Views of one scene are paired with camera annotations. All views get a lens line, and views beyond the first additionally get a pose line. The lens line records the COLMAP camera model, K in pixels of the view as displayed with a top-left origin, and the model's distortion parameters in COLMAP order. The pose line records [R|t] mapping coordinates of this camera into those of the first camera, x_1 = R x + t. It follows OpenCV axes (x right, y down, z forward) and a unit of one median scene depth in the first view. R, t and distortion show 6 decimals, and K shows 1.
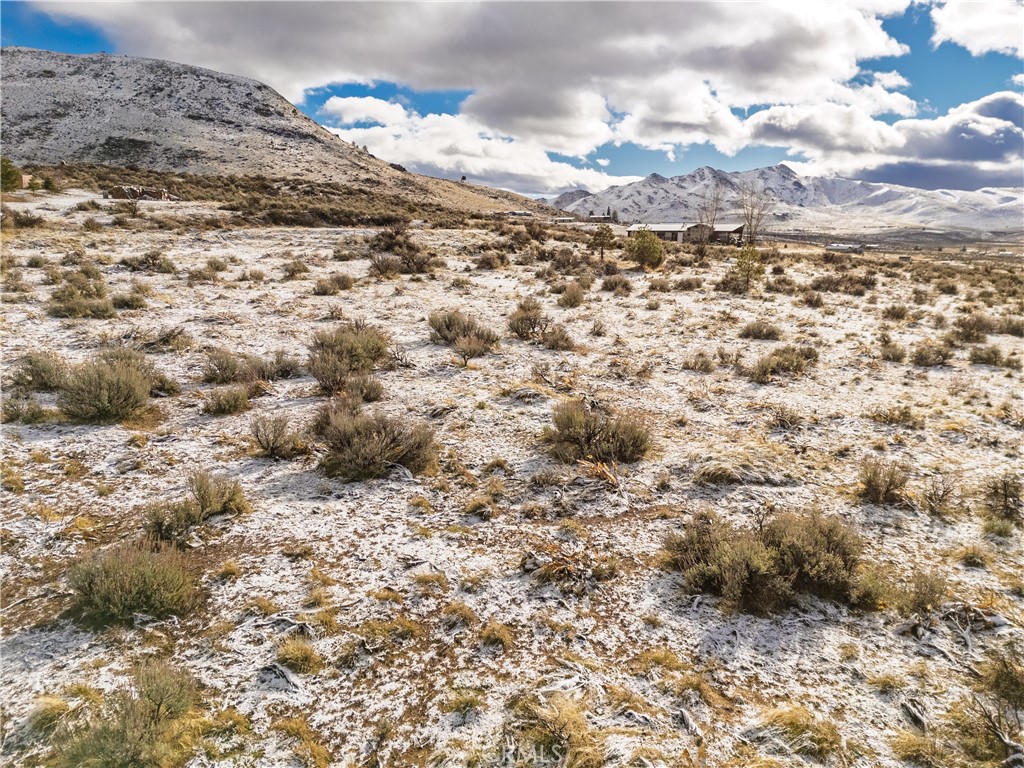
lens RADIAL K [[739.6, 0, 508.9], [0, 739.6, 382.7], [0, 0, 1]] dist [0.073457, -0.071269]
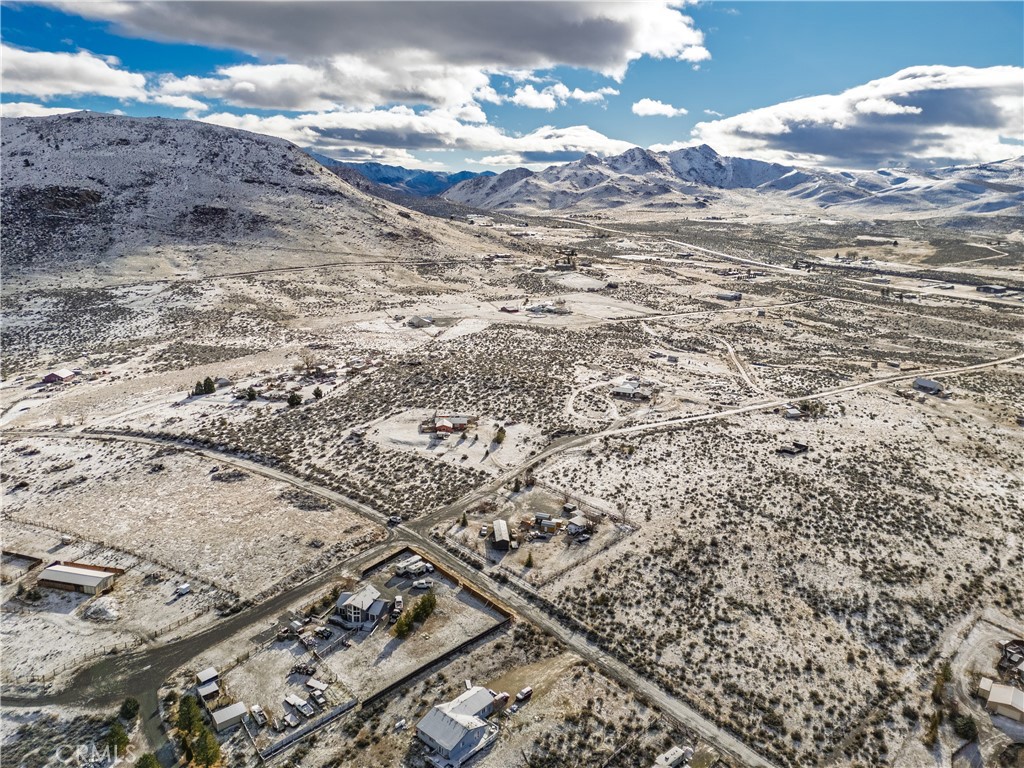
lens RADIAL K [[739.6, 0, 507.9], [0, 739.6, 382.1], [0, 0, 1]] dist [0.073457, -0.071269]
pose [[0.996057, -0.018655, 0.086734, -0.089406], [0.013427, 0.998080, 0.060466, -0.076558], [-0.087695, -0.059063, 0.994395, -0.326587]]
